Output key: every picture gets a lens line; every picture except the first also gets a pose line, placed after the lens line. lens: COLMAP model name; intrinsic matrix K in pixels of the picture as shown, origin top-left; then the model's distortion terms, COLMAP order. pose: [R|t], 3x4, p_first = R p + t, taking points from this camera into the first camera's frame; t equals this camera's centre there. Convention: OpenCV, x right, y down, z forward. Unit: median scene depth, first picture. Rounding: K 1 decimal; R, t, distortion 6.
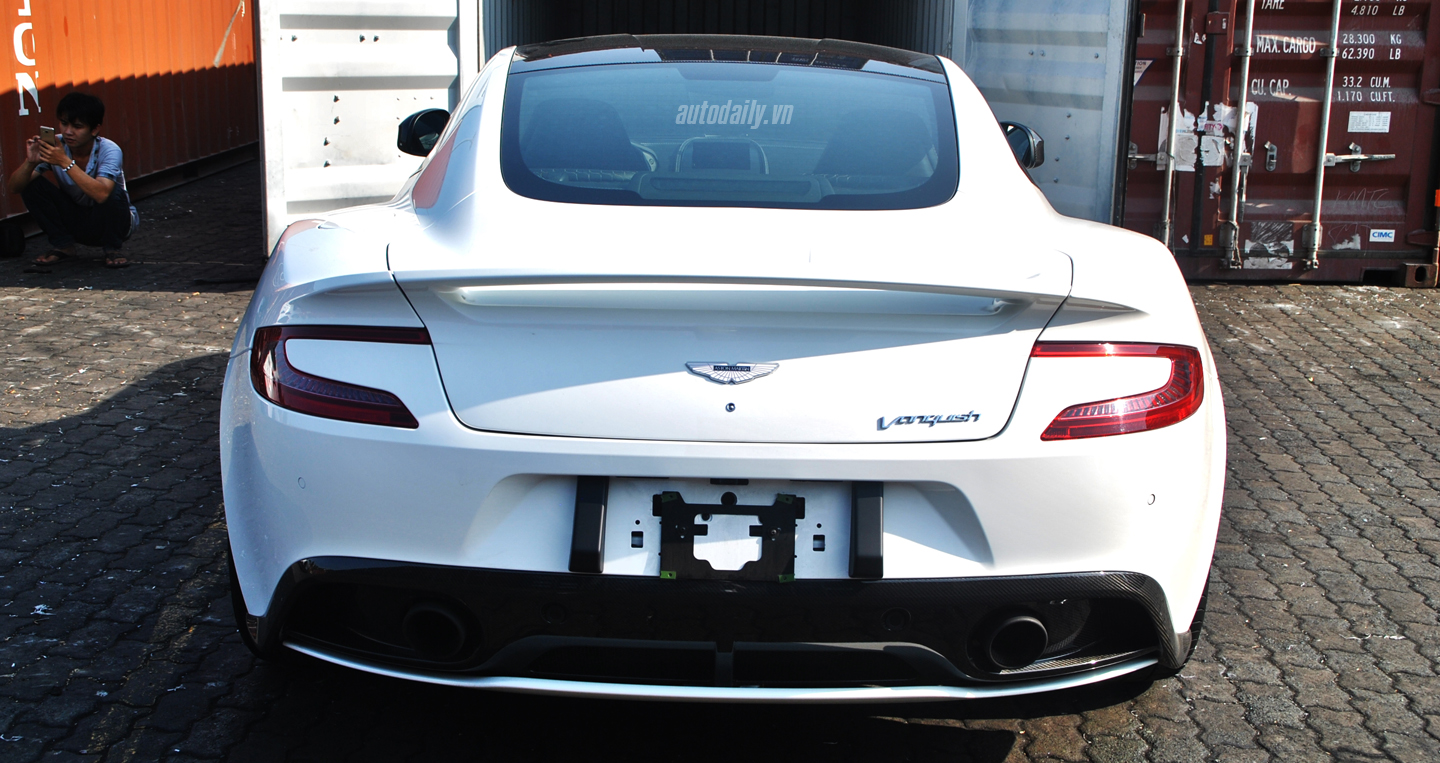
lens RADIAL K [[1879.6, 0, 720.0], [0, 1879.6, 381.5], [0, 0, 1]] dist [0.109490, 0.011558]
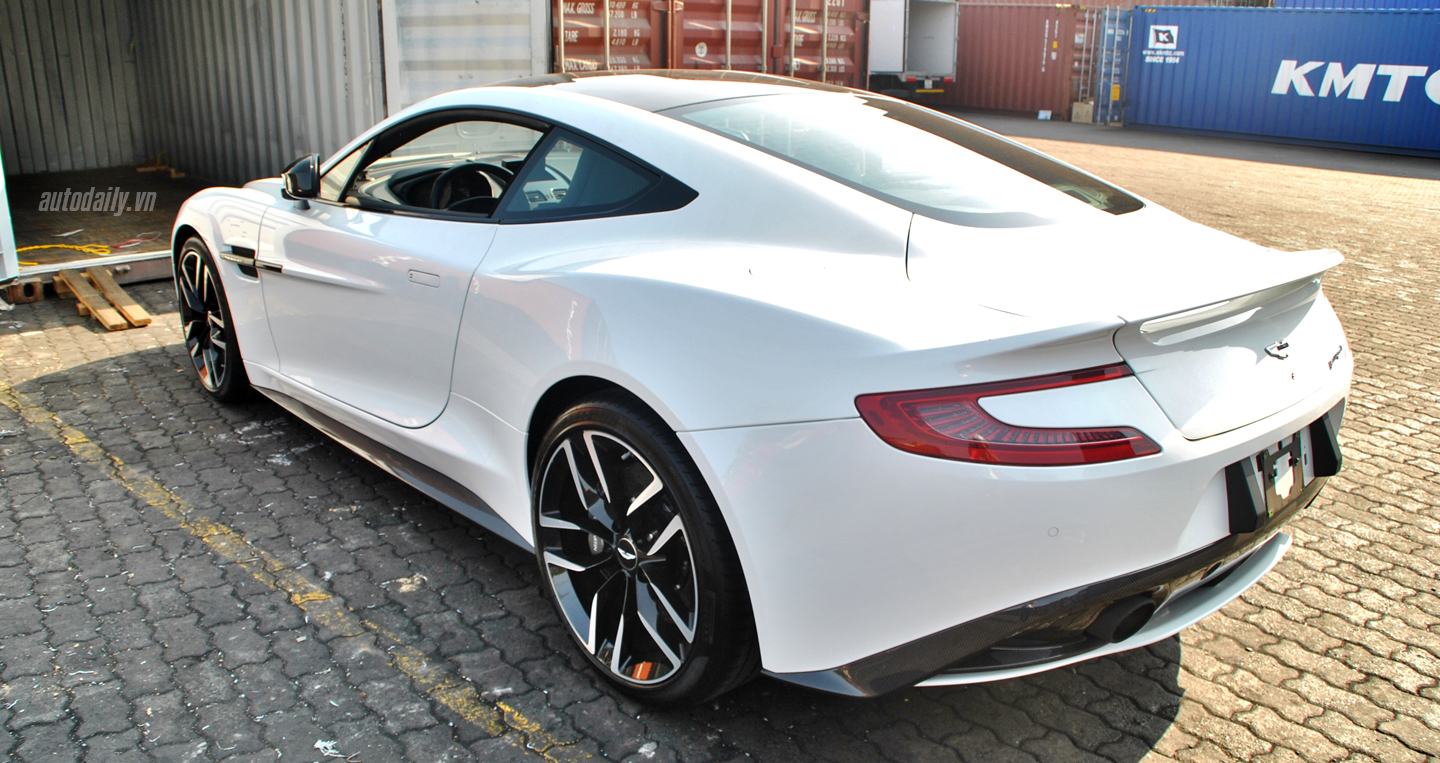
lens RADIAL K [[1167.7, 0, 720.6], [0, 1167.7, 422.9], [0, 0, 1]] dist [-0.190149, 0.116270]
pose [[0.725854, -0.230700, 0.648007, -0.297859], [0.143156, 0.972116, 0.185734, -0.058567], [-0.672787, -0.042050, 0.738640, 0.266310]]
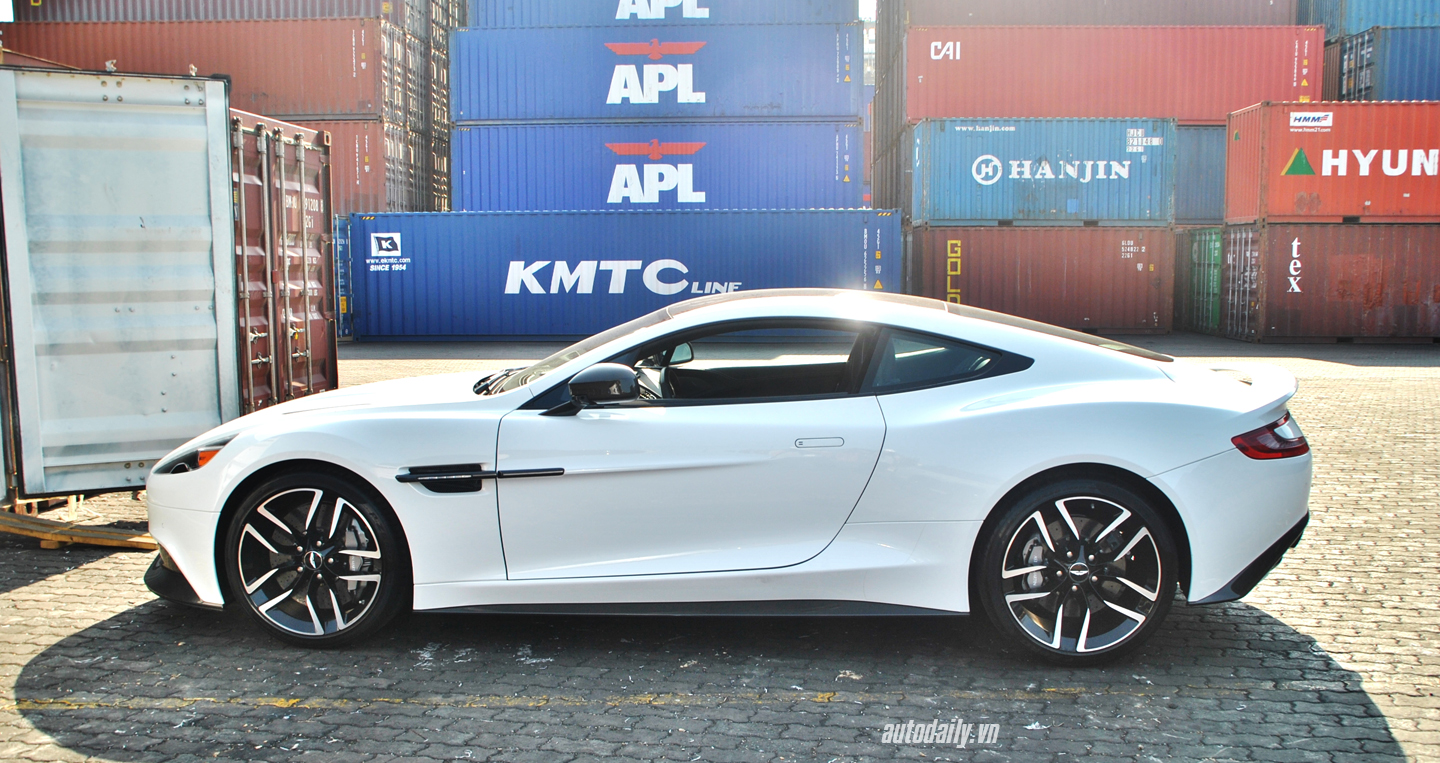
lens RADIAL K [[1446.0, 0, 720.0], [0, 1446.0, 381.5], [0, 0, 1]] dist [-0.087108, 0.001028]
pose [[0.014689, -0.106834, 0.994168, -0.744005], [0.203769, 0.973730, 0.101627, -0.148345], [-0.978909, 0.201087, 0.036073, 0.626308]]
